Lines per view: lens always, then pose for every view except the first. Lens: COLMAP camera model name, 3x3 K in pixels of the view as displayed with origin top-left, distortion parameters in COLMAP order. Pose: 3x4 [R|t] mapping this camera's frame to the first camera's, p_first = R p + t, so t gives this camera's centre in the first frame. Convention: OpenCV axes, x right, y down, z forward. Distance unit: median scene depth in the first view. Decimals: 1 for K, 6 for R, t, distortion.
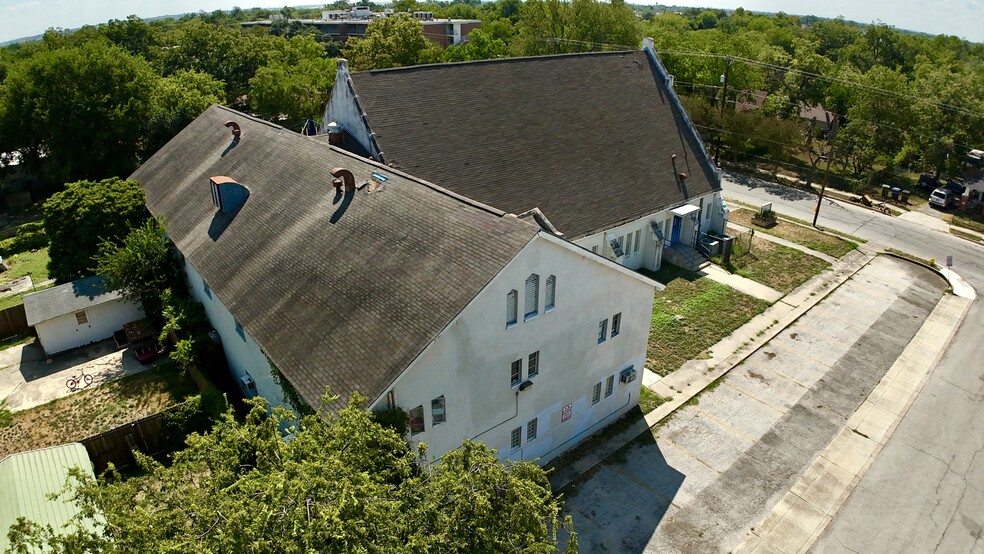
lens RADIAL K [[609.3, 0, 496.9], [0, 609.3, 278.0], [0, 0, 1]] dist [-0.185617, 0.016569]
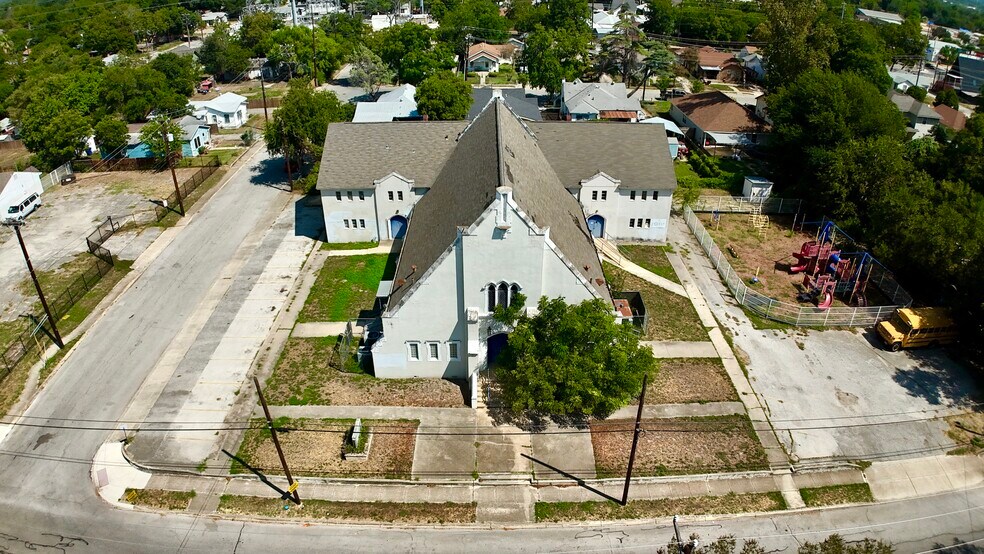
lens RADIAL K [[609.3, 0, 492.0], [0, 609.3, 279.1], [0, 0, 1]] dist [-0.185617, 0.016569]
pose [[-0.640729, 0.383256, -0.665268, 1.171226], [-0.333913, 0.641152, 0.690960, -1.221428], [0.691352, 0.664860, -0.282830, 1.819415]]
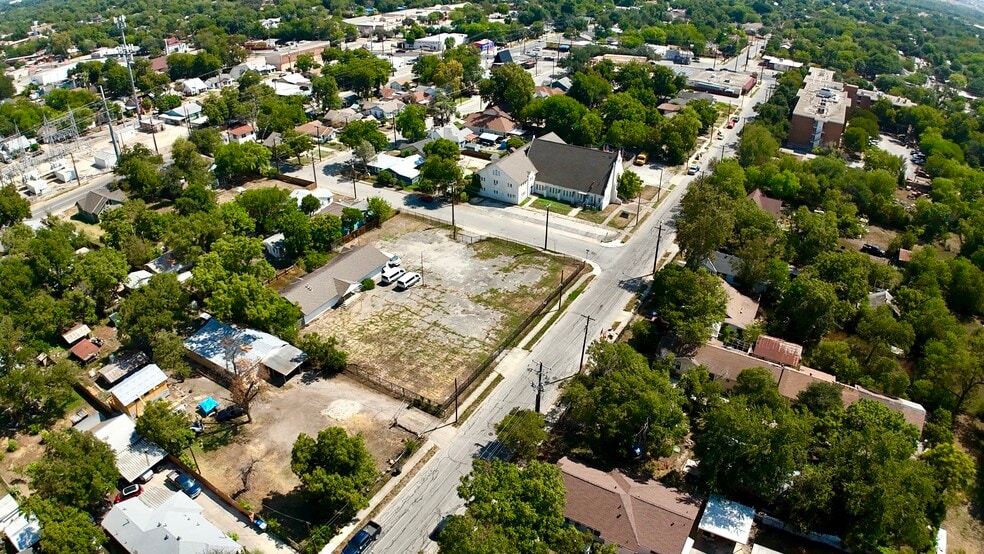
lens RADIAL K [[609.3, 0, 487.2], [0, 609.3, 281.4], [0, 0, 1]] dist [-0.185617, 0.016569]
pose [[0.311999, 0.487904, -0.815234, 4.645112], [-0.406981, 0.843989, 0.349356, -0.963119], [0.858500, 0.222786, 0.461891, -1.607300]]
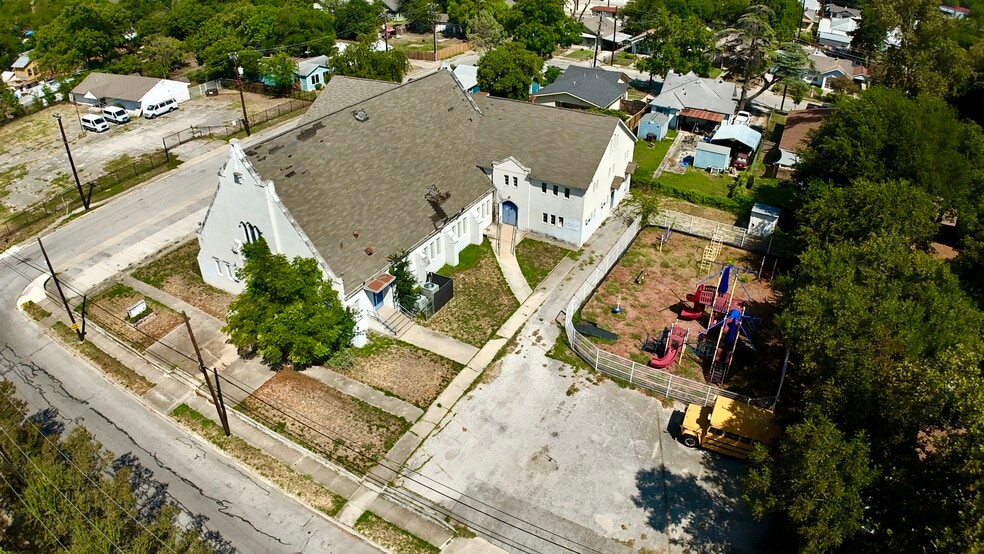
lens RADIAL K [[609.3, 0, 492.3], [0, 609.3, 278.7], [0, 0, 1]] dist [-0.185617, 0.016569]
pose [[-0.936385, 0.186917, -0.297061, 0.280695], [-0.152991, 0.544365, 0.824779, -1.504907], [0.315875, 0.817758, -0.481138, 2.406209]]
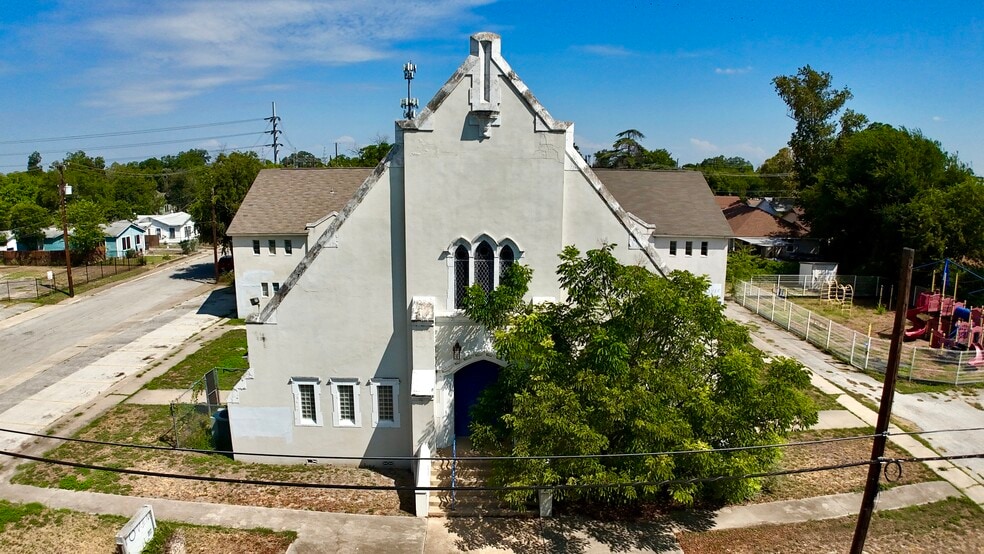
lens RADIAL K [[609.3, 0, 490.5], [0, 609.3, 276.9], [0, 0, 1]] dist [-0.185617, 0.016569]
pose [[-0.631949, 0.127129, -0.764512, 0.824899], [-0.341592, 0.839777, 0.422006, -0.626932], [0.695669, 0.527838, -0.487270, 1.815750]]
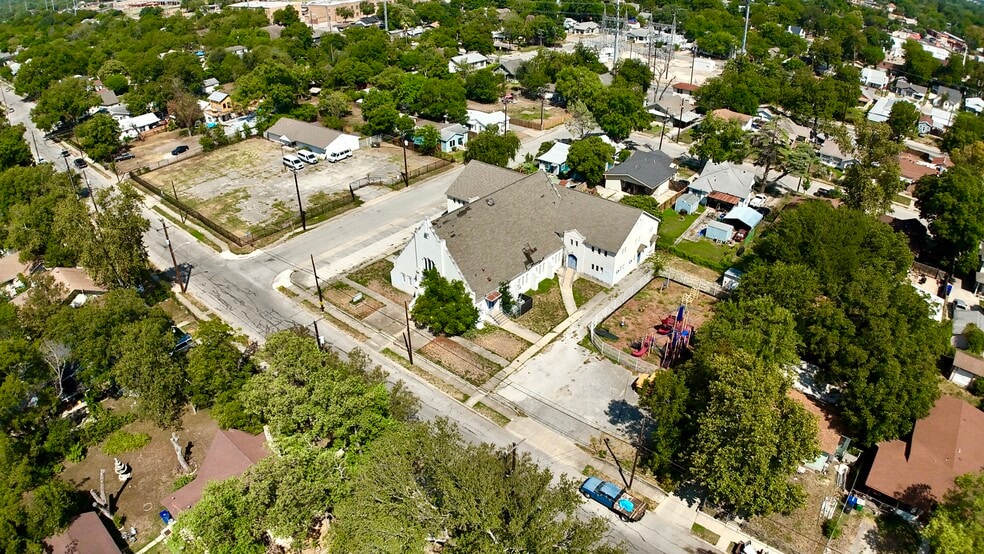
lens RADIAL K [[609.3, 0, 491.8], [0, 609.3, 278.4], [0, 0, 1]] dist [-0.185617, 0.016569]
pose [[-0.984945, 0.088087, -0.148742, 0.499911], [-0.075375, 0.555498, 0.828094, -2.517212], [0.155571, 0.826839, -0.540496, 3.009170]]
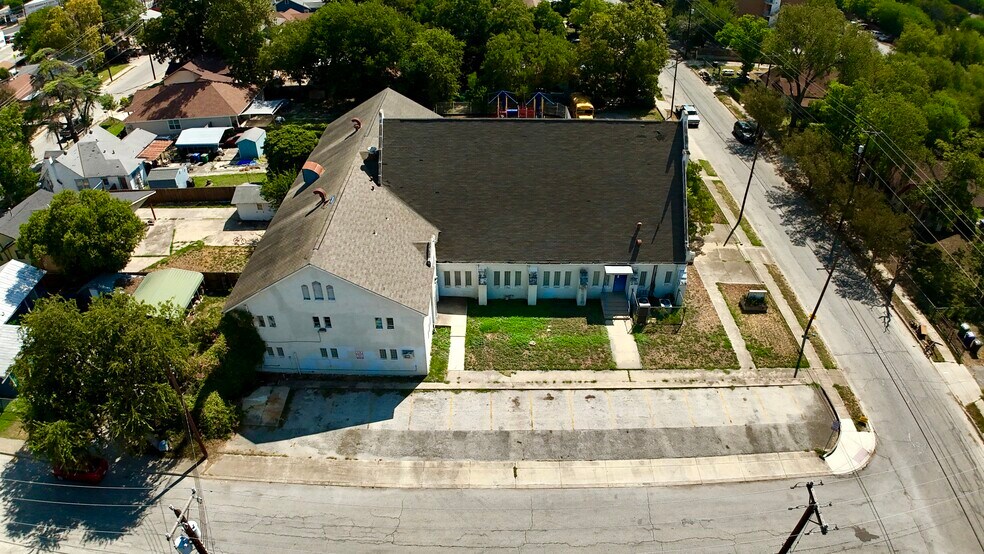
lens RADIAL K [[609.3, 0, 494.2], [0, 609.3, 279.2], [0, 0, 1]] dist [-0.185617, 0.016569]
pose [[0.763580, 0.381475, -0.520982, 0.969970], [-0.279541, 0.922598, 0.265837, -0.444134], [0.582067, -0.057352, 0.811116, -0.184145]]
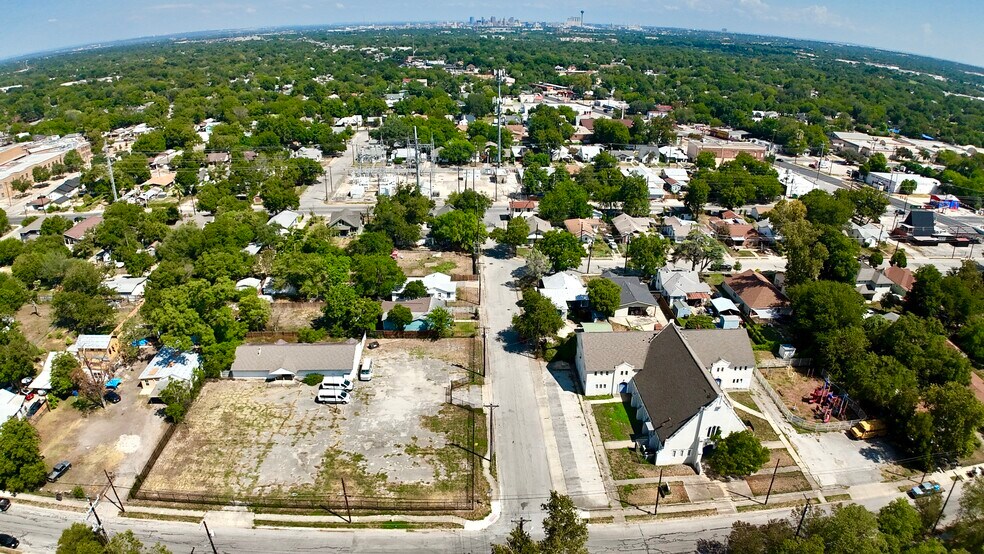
lens RADIAL K [[609.3, 0, 493.0], [0, 609.3, 277.1], [0, 0, 1]] dist [-0.185617, 0.016569]
pose [[-0.612283, 0.309081, -0.727721, 2.994934], [-0.347703, 0.721375, 0.598933, -2.345548], [0.710079, 0.619747, -0.334217, 1.232574]]
